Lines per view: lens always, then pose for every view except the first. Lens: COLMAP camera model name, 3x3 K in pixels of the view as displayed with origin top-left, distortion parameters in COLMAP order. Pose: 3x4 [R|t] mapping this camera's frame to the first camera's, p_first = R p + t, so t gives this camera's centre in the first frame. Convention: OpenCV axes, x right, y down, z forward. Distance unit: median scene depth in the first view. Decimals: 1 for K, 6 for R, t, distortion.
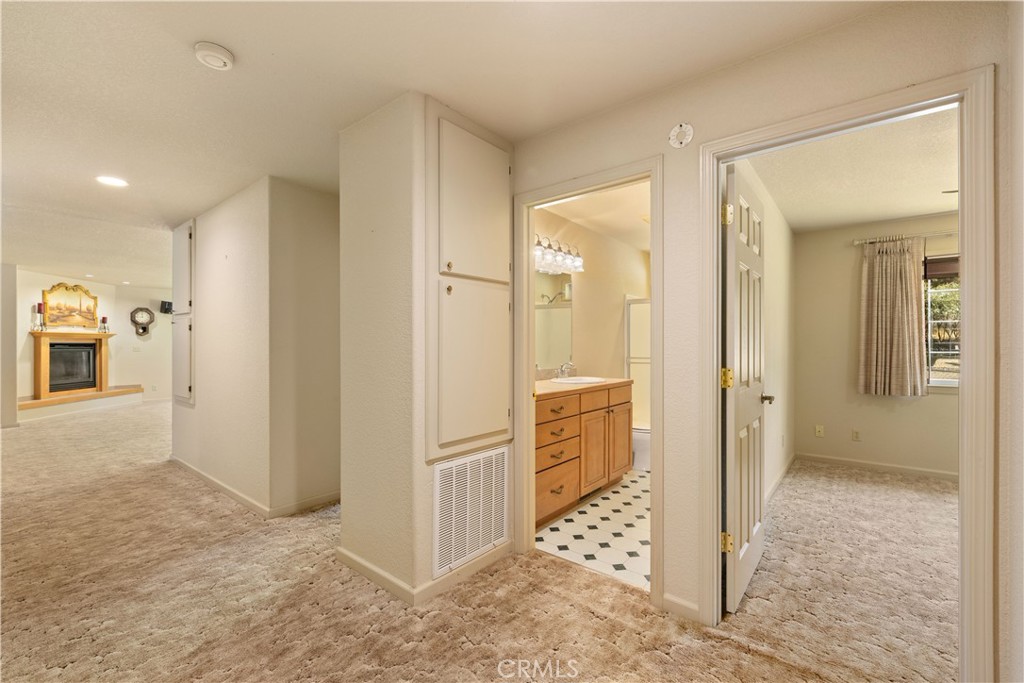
lens RADIAL K [[438.8, 0, 513.7], [0, 438.8, 338.9], [0, 0, 1]] dist [-0.001433, -0.000232]
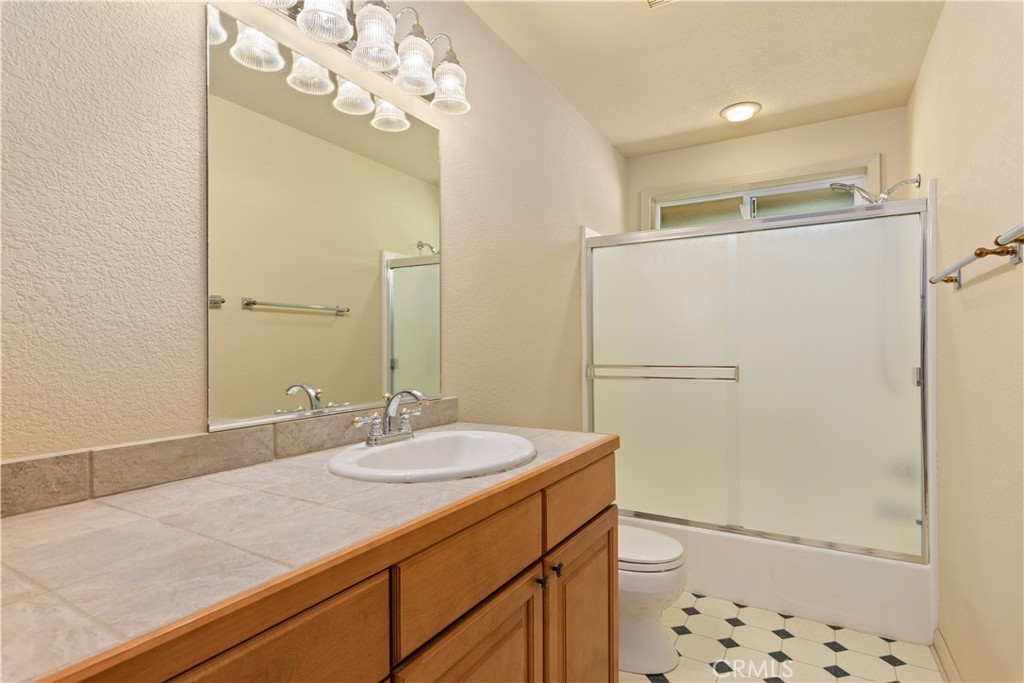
lens RADIAL K [[516.0, 0, 508.6], [0, 516.0, 339.2], [0, 0, 1]] dist [0.004179, 0.000280]
pose [[0.991562, -0.005349, 0.129524, 0.141764], [0.005870, 0.999976, -0.003644, 0.021547], [-0.129502, 0.004373, 0.991570, 0.630868]]
